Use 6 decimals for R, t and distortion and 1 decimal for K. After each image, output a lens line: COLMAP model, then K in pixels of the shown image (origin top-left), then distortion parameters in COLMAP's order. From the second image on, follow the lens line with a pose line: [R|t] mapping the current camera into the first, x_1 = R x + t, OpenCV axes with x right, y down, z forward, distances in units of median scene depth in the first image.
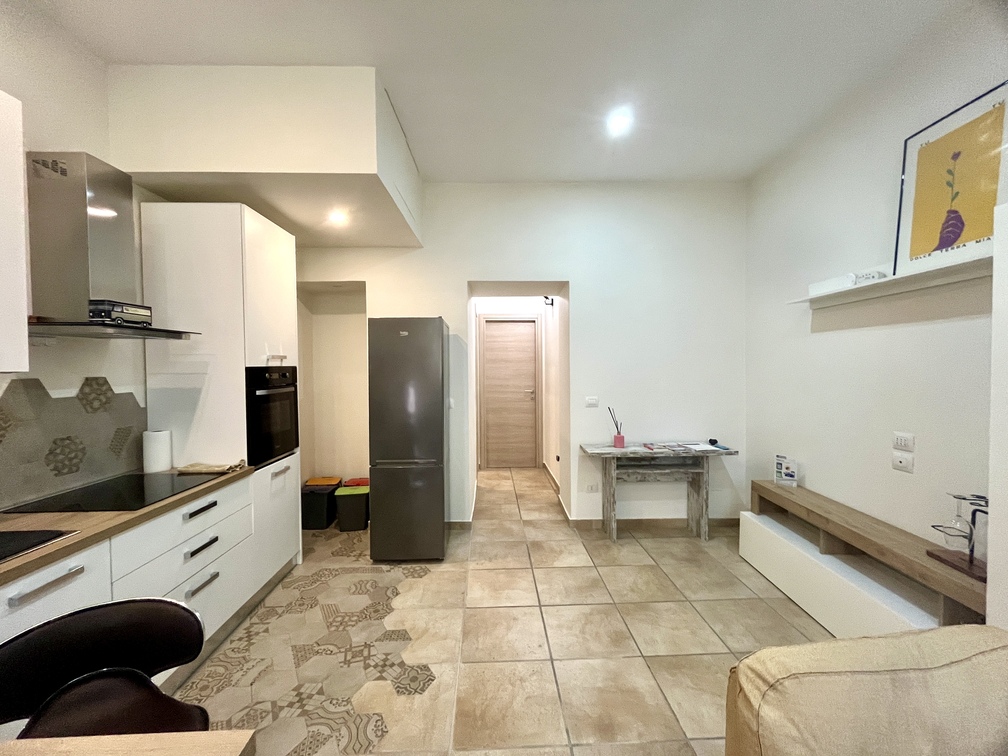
lens RADIAL K [[411.5, 0, 503.3], [0, 411.5, 376.7], [0, 0, 1]] dist [-0.001780, -0.000655]
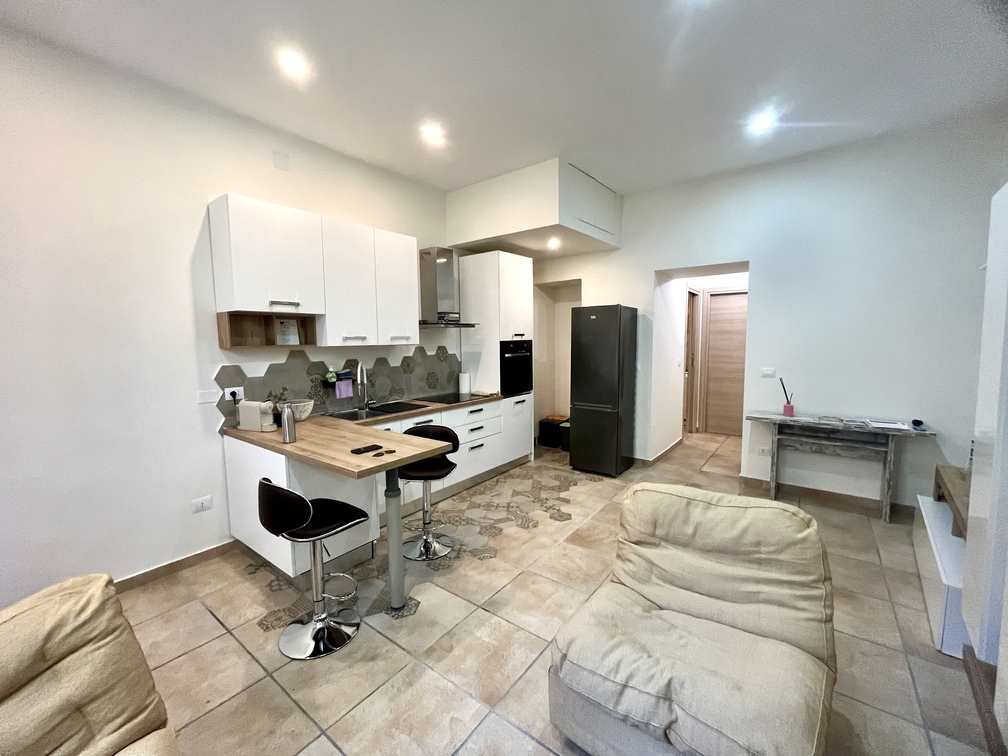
lens RADIAL K [[409.3, 0, 496.4], [0, 409.3, 377.8], [0, 0, 1]] dist [-0.002271, -0.000301]
pose [[0.762762, 0.058808, -0.644000, 0.516285], [-0.007959, 0.996635, 0.081583, -0.008970], [0.646631, -0.057103, 0.760663, -0.384076]]
